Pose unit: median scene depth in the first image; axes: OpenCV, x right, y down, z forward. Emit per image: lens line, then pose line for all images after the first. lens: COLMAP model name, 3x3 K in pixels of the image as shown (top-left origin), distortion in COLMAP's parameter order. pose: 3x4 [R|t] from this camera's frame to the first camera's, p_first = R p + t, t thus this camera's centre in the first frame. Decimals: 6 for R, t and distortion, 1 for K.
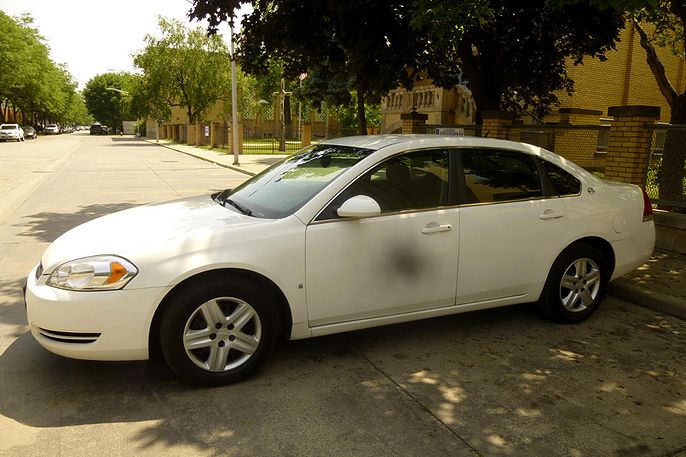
lens RADIAL K [[519.5, 0, 343.0], [0, 519.5, 228.5], [0, 0, 1]] dist [-0.063637, 0.054347]
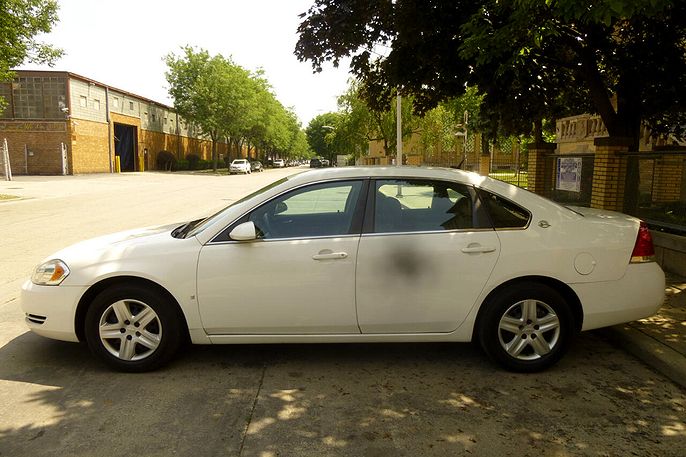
lens RADIAL K [[519.5, 0, 343.0], [0, 519.5, 228.5], [0, 0, 1]] dist [-0.063637, 0.054347]
pose [[0.918036, 0.032996, -0.395123, 0.518002], [-0.056977, 0.997167, -0.049110, -0.003517], [0.392383, 0.067598, 0.917315, 0.043454]]
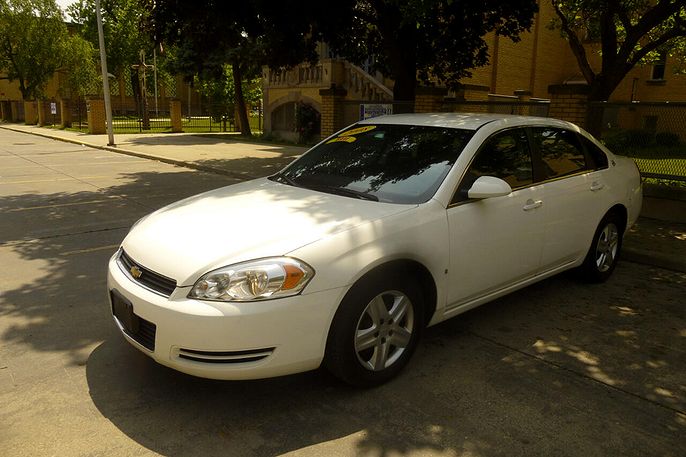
lens RADIAL K [[519.5, 0, 343.0], [0, 519.5, 228.5], [0, 0, 1]] dist [-0.063637, 0.054347]
pose [[0.957376, -0.069588, 0.280338, -0.406375], [0.056419, 0.996903, 0.054786, -0.025914], [-0.283282, -0.036635, 0.958337, 0.092199]]
